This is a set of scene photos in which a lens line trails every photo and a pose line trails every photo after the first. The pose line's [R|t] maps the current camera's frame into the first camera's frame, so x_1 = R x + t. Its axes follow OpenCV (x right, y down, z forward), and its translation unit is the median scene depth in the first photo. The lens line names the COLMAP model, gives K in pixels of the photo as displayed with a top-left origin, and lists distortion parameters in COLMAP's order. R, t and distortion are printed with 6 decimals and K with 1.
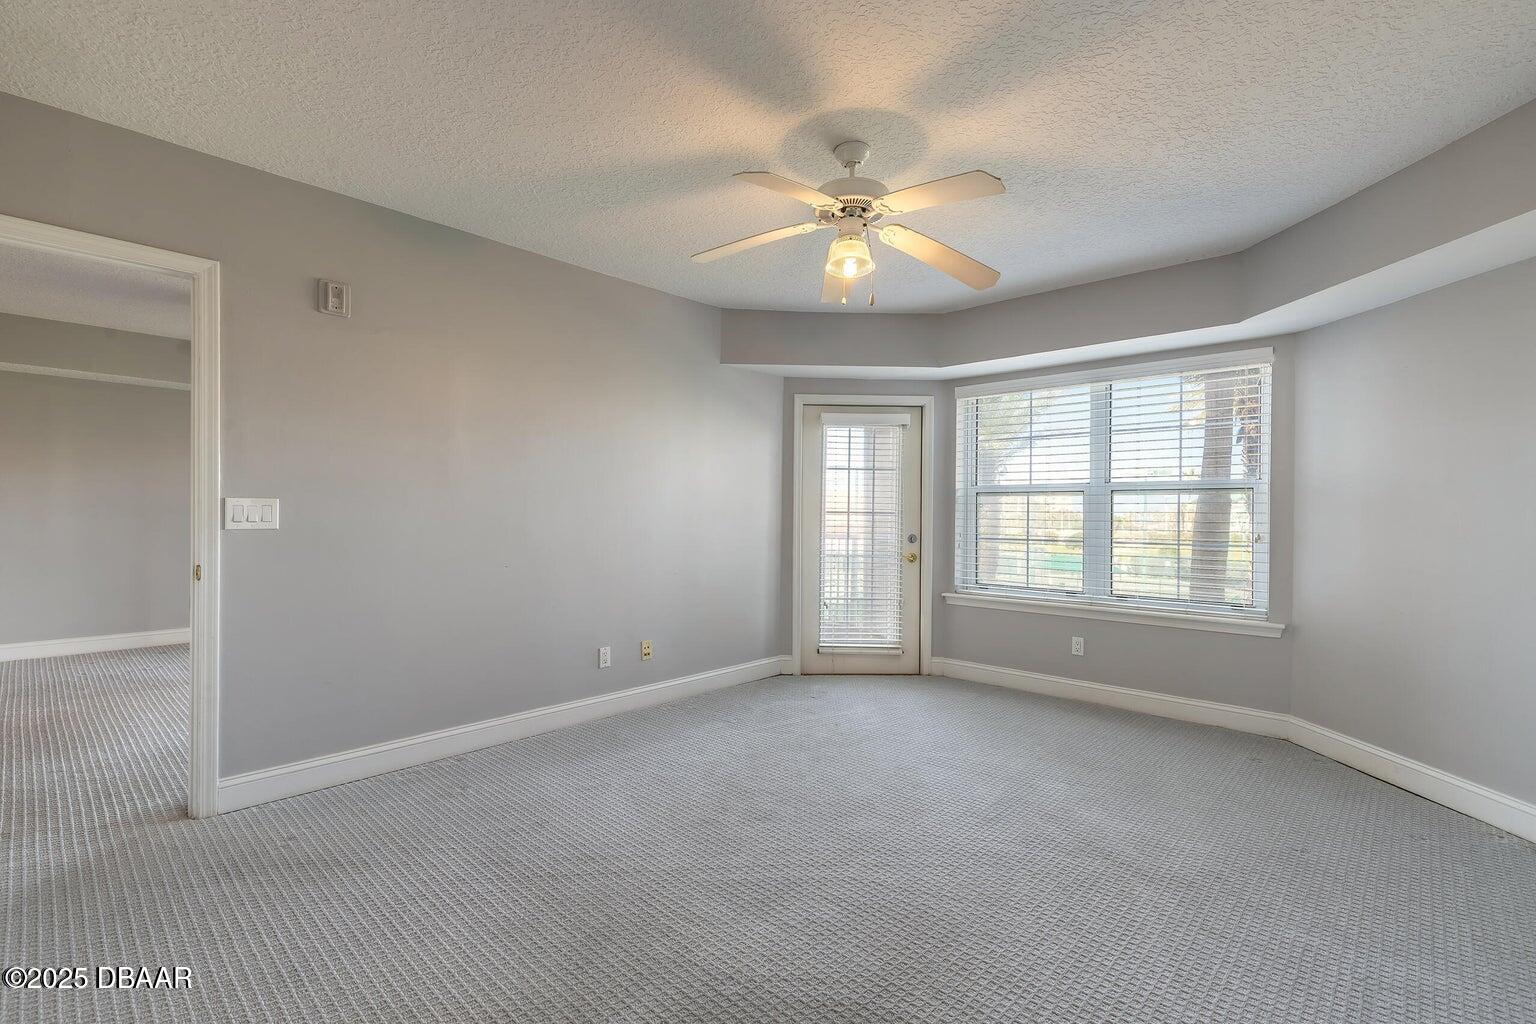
lens RADIAL K [[691.4, 0, 753.7], [0, 691.4, 513.4], [0, 0, 1]] dist [0.002233, -0.000068]
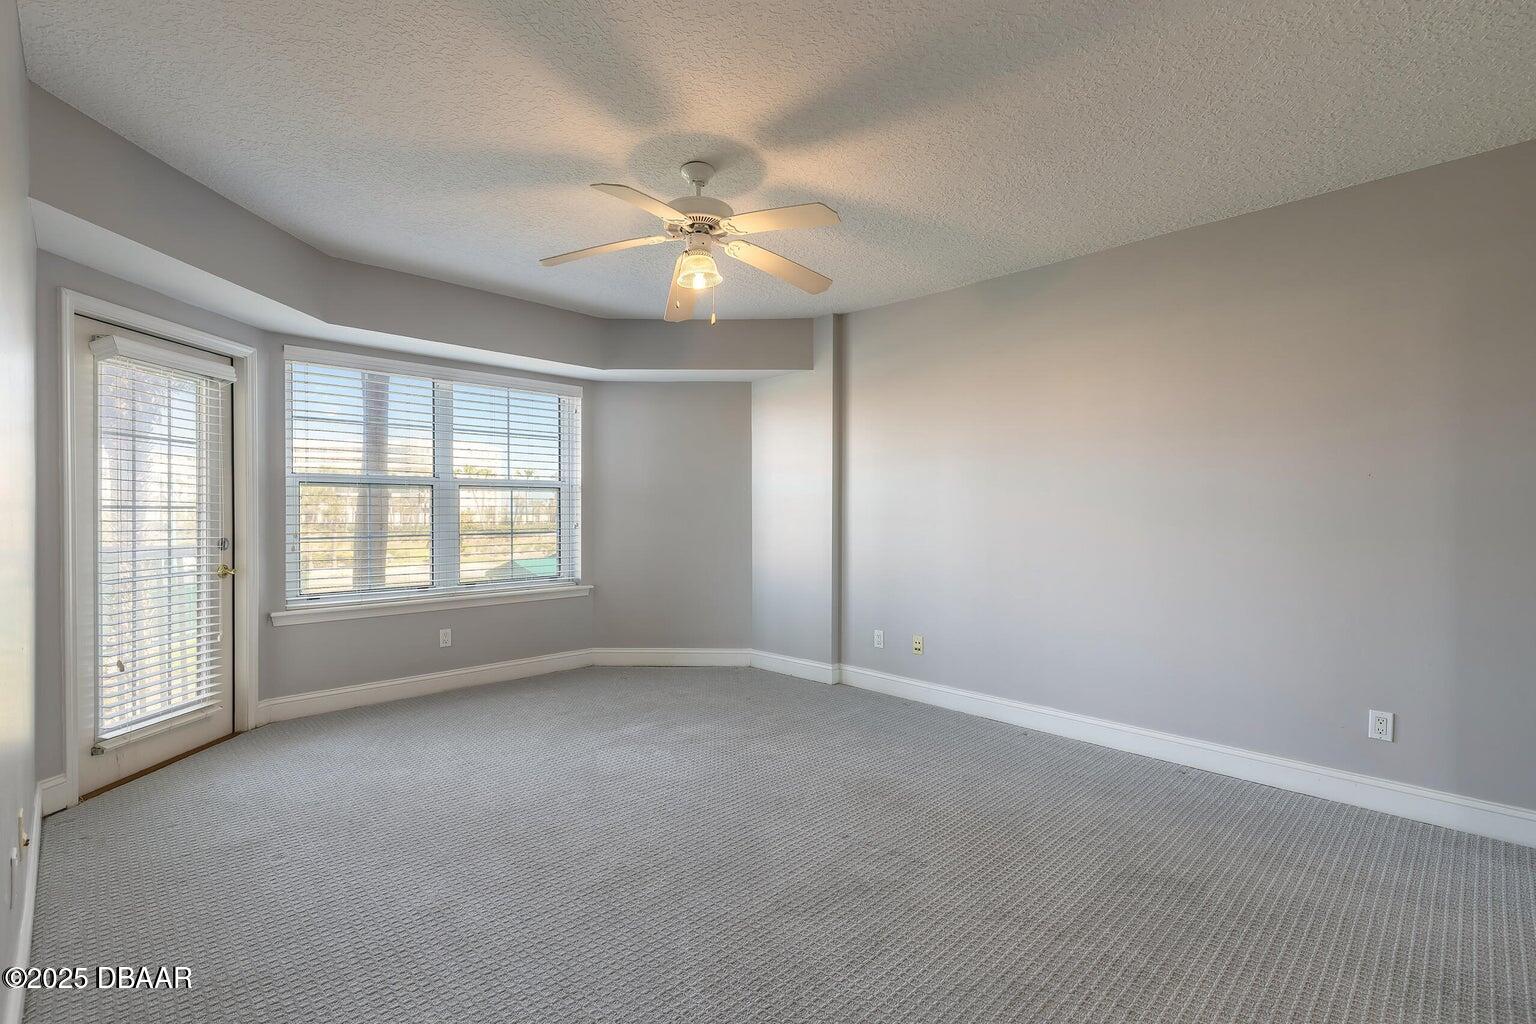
lens RADIAL K [[691.4, 0, 769.6], [0, 691.4, 510.5], [0, 0, 1]] dist [0.002233, -0.000068]
pose [[0.028756, -0.009536, 0.999541, -0.538797], [-0.001097, 0.999954, 0.009571, -0.005739], [-0.999586, -0.001372, 0.028744, 0.501406]]
